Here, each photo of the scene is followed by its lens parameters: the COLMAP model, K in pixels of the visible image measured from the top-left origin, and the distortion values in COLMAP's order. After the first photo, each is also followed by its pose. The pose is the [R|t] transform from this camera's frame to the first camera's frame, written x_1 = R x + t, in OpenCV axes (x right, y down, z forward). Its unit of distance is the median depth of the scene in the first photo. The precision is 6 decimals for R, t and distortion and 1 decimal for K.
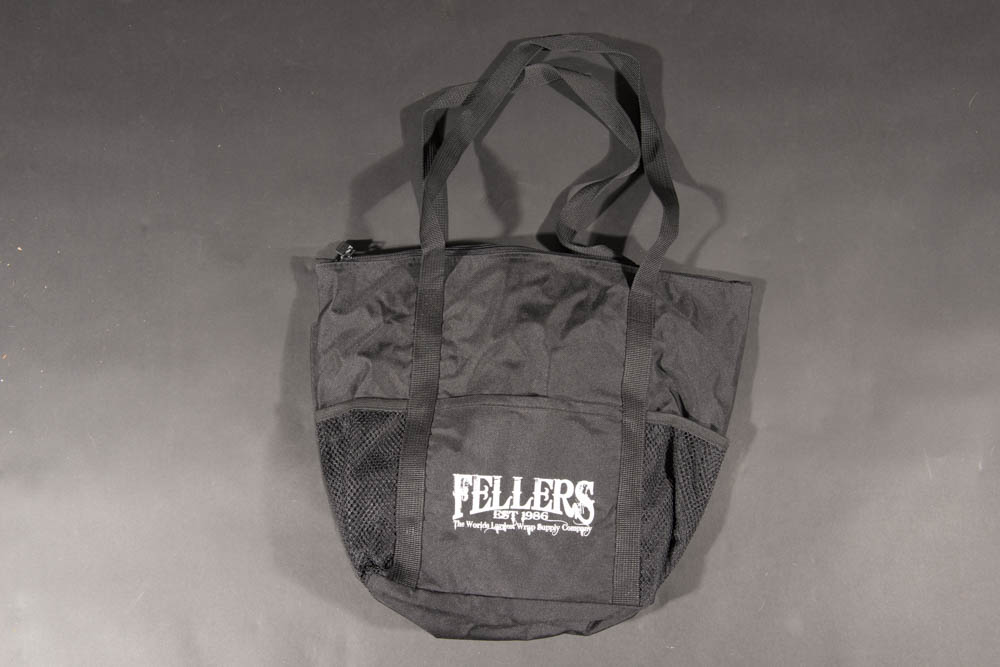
lens RADIAL K [[996.4, 0, 502.9], [0, 996.4, 331.0], [0, 0, 1]] dist [0.039738, 0.000000]
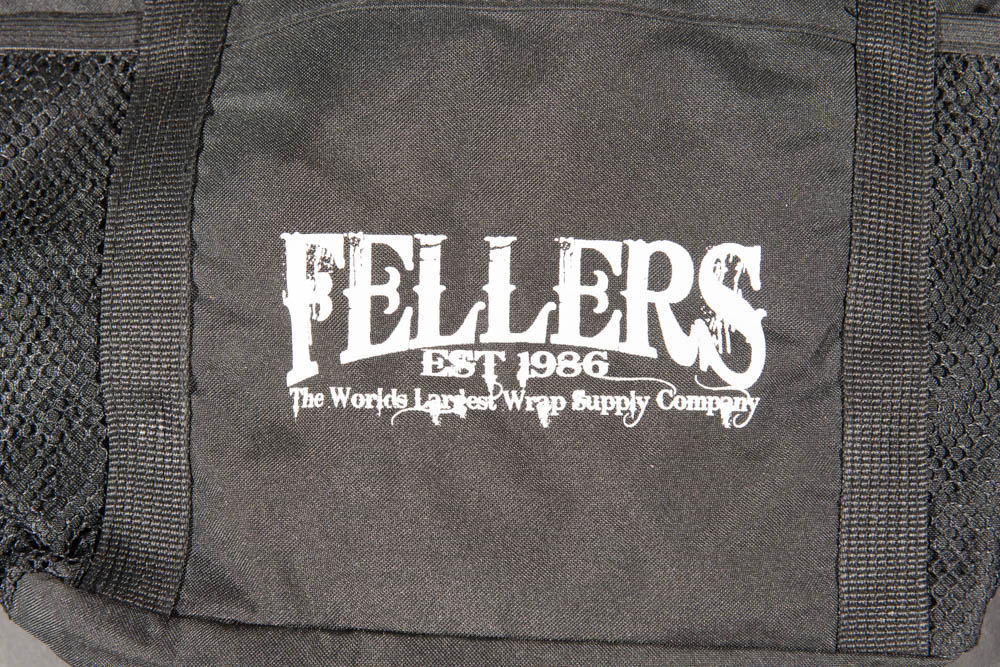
lens RADIAL K [[2118.5, 0, 499.6], [0, 2118.5, 336.1], [0, 0, 1]] dist [0.120485, 0.000000]
pose [[0.997528, -0.036541, -0.060030, 0.051272], [0.041682, 0.995358, 0.086750, 0.121589], [0.056581, -0.089037, 0.994420, 0.375426]]
